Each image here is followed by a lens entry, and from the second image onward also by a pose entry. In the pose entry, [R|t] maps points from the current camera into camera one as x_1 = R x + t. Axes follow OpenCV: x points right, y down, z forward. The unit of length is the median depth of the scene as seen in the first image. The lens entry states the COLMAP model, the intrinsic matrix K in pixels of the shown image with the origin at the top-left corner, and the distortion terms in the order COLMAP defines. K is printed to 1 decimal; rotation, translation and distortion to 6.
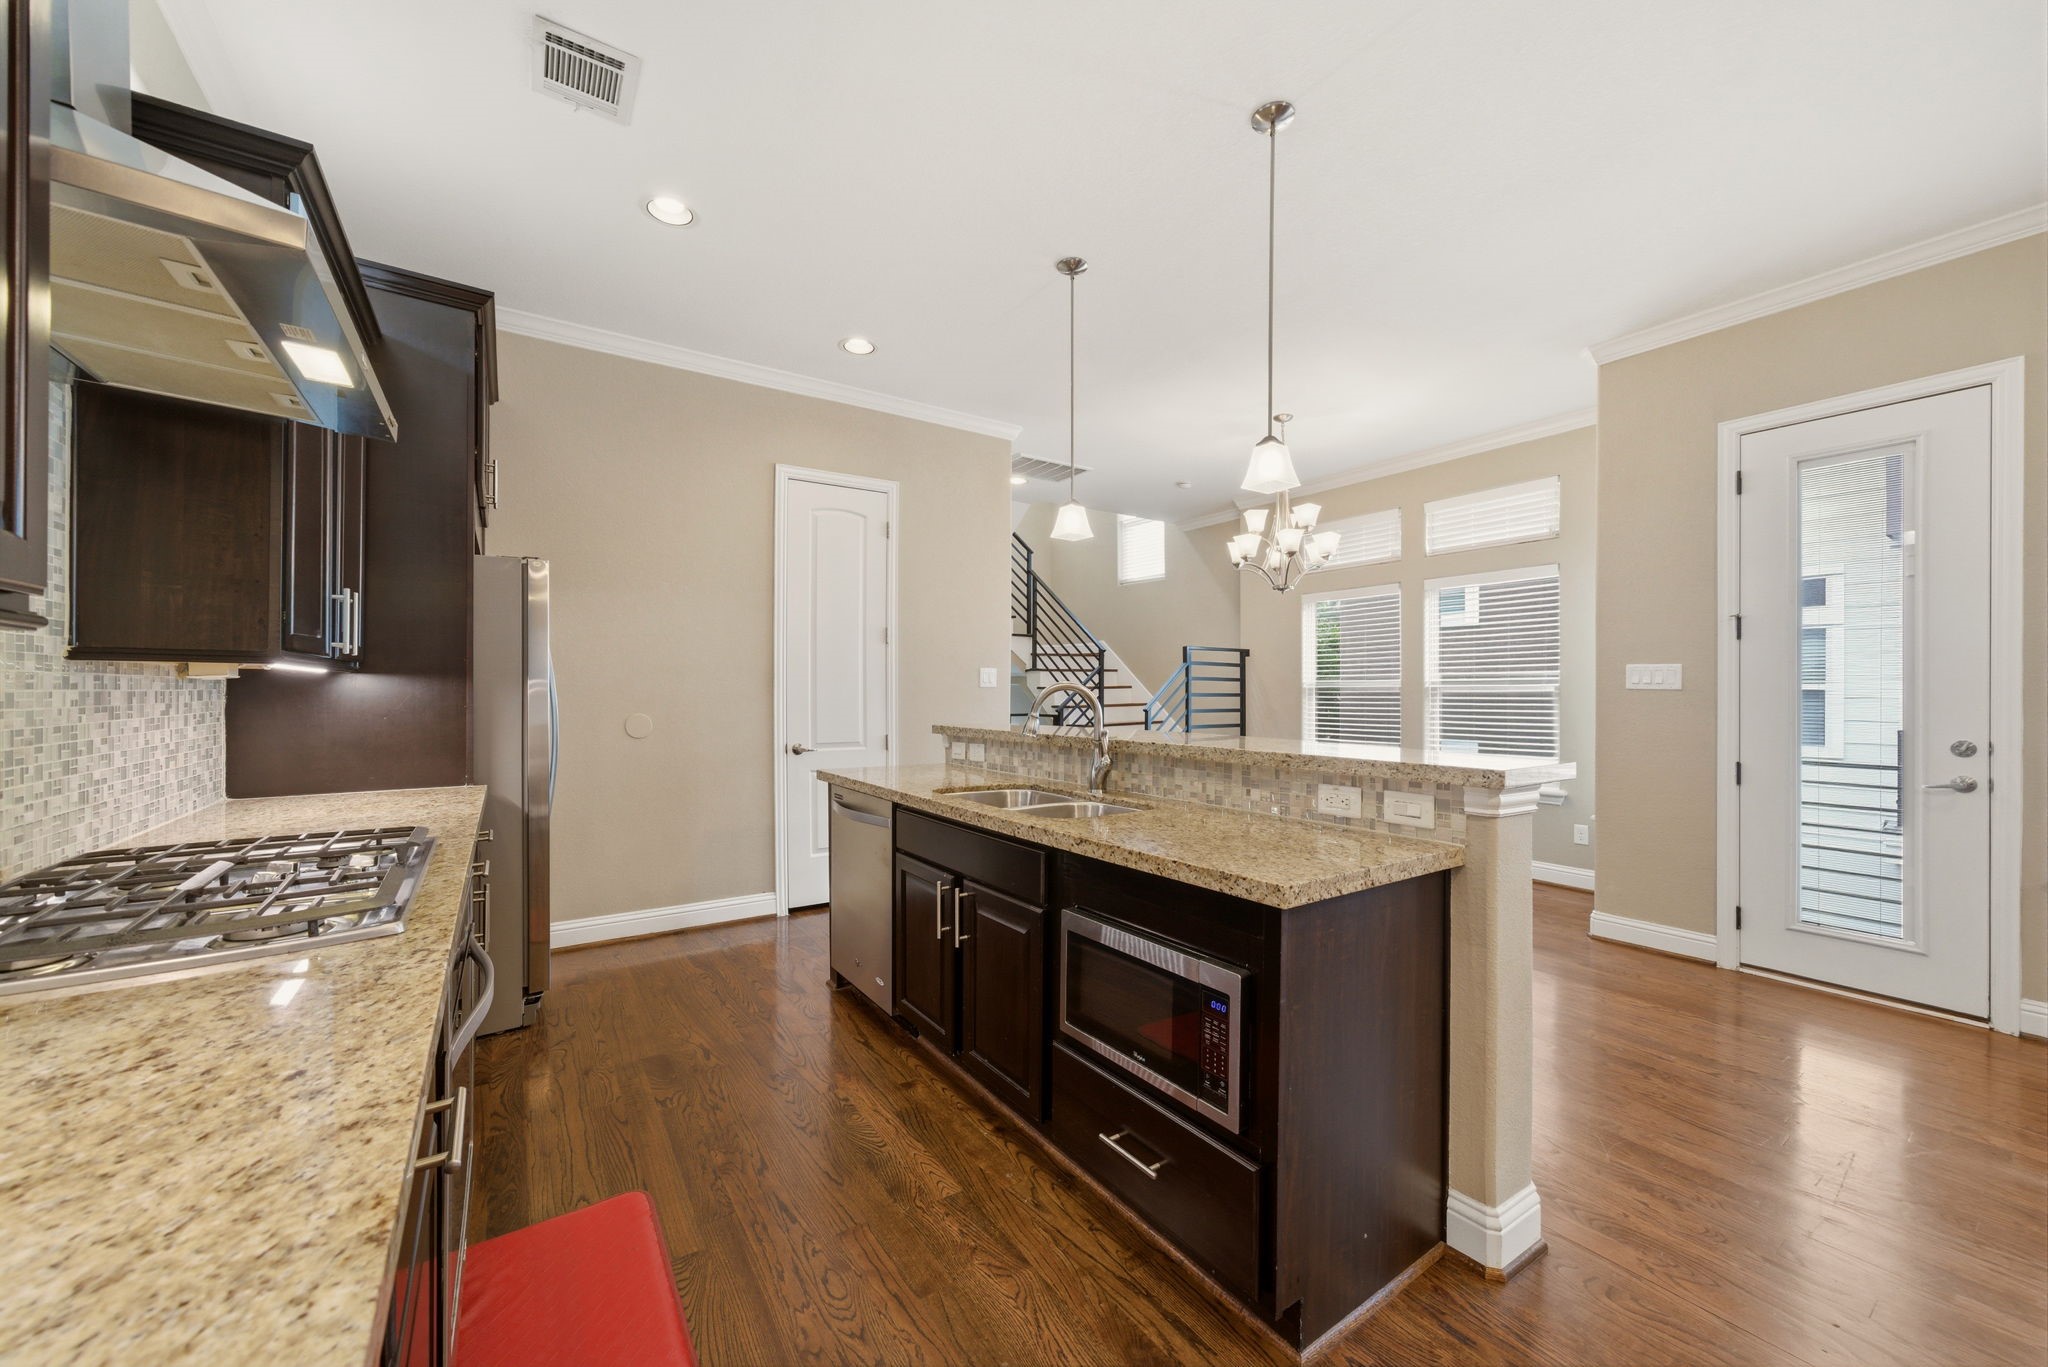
lens RADIAL K [[772.5, 0, 1021.7], [0, 772.5, 693.6], [0, 0, 1]] dist [-0.030676, 0.011326]
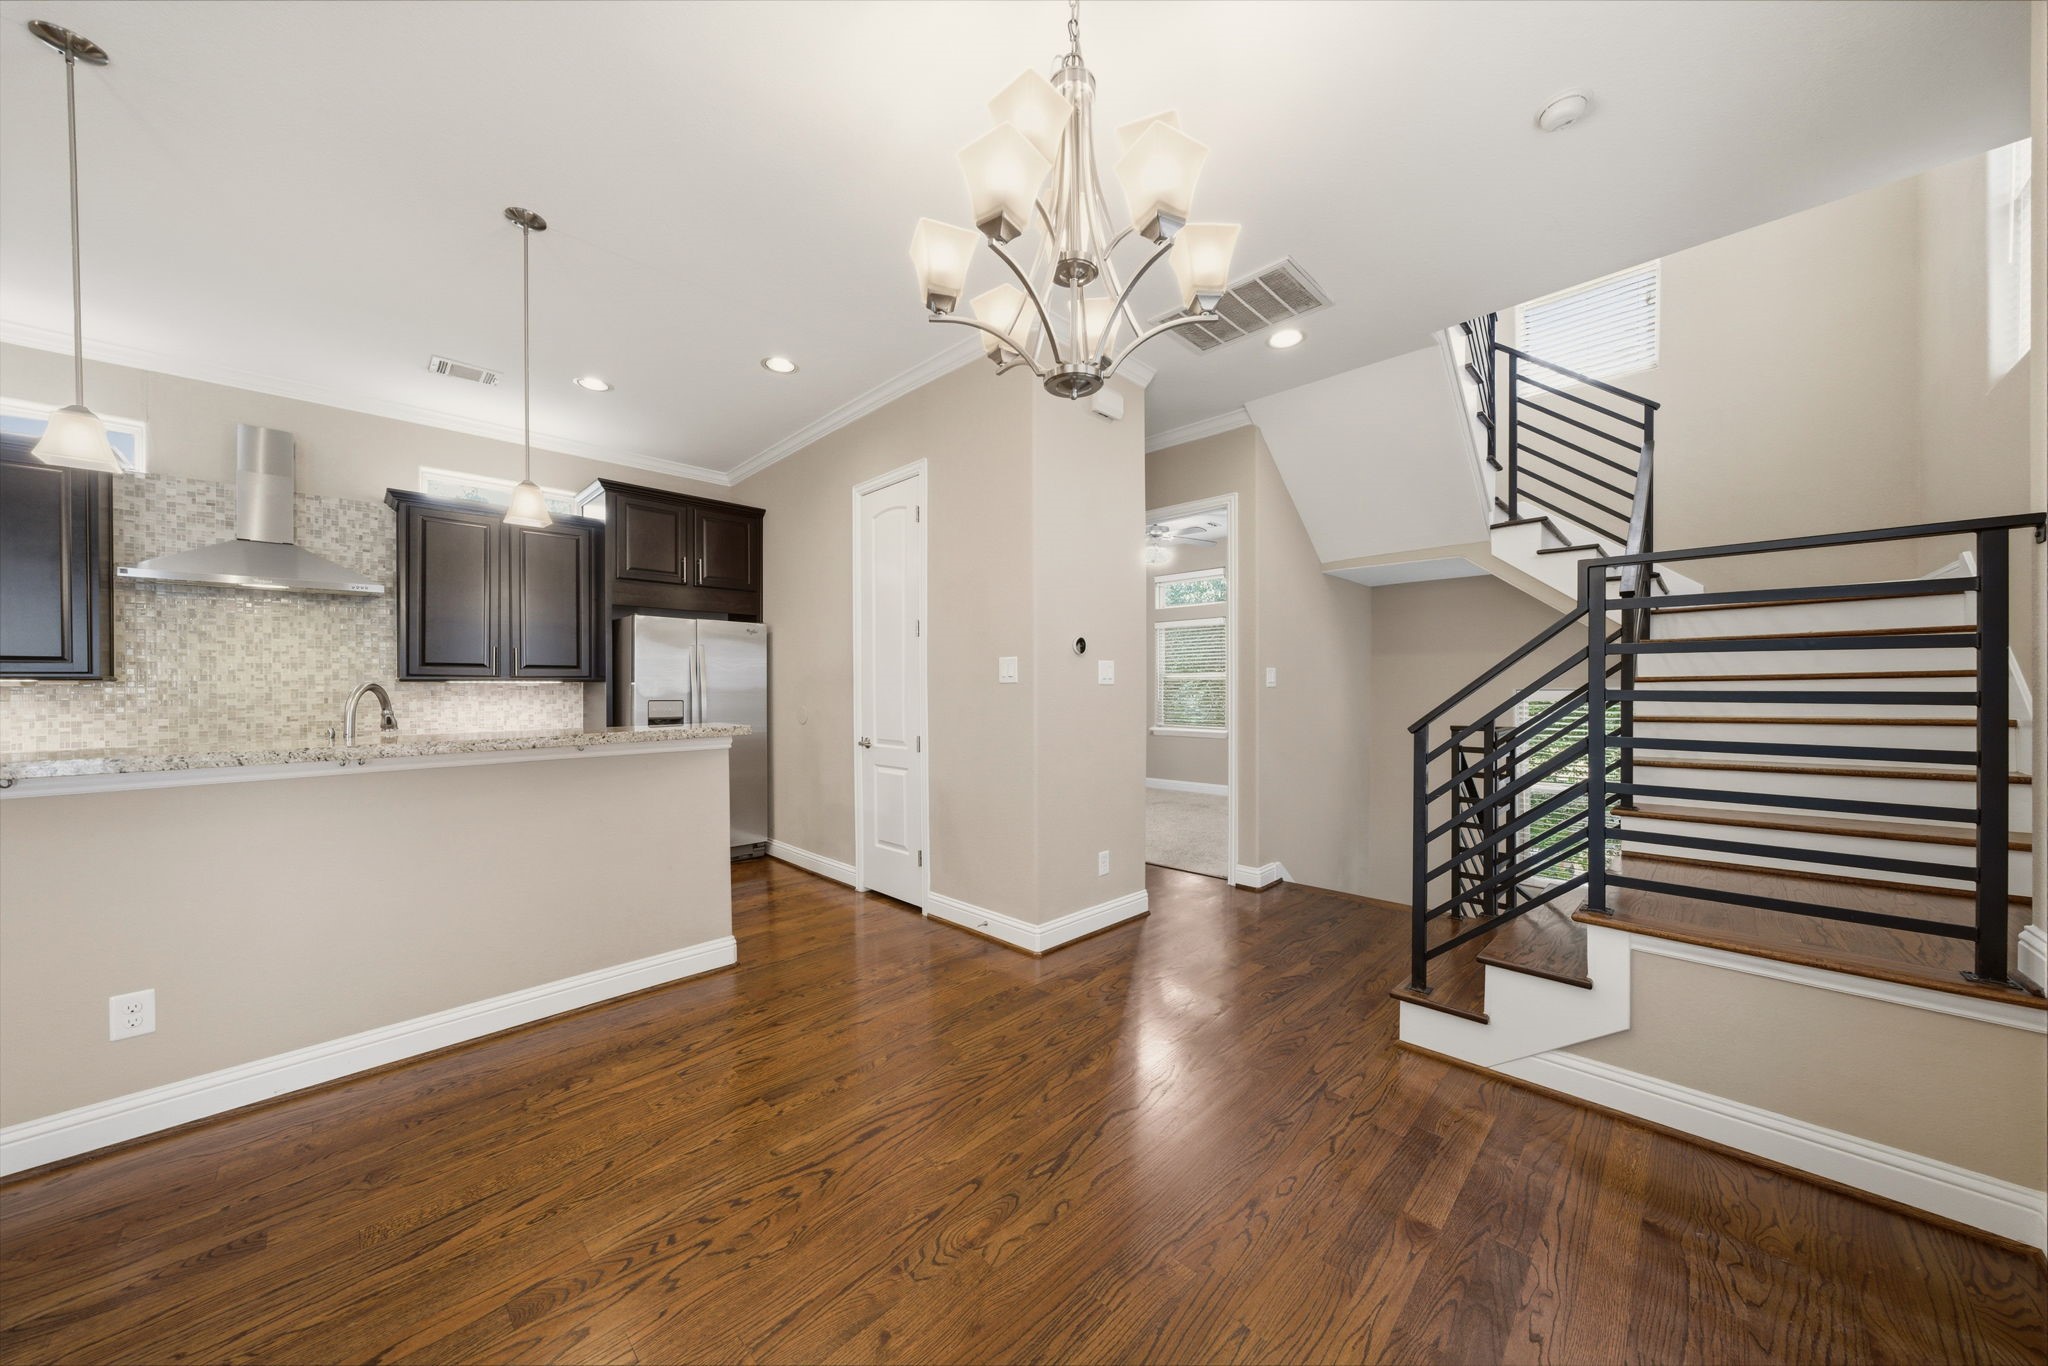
lens RADIAL K [[678.9, 0, 1032.3], [0, 678.9, 690.6], [0, 0, 1]] dist [-0.024520, 0.006717]
pose [[0.209829, 0.002633, -0.977734, 0.773439], [0.002134, 0.999993, 0.003151, -0.003539], [0.977736, -0.002748, 0.209822, 1.142952]]
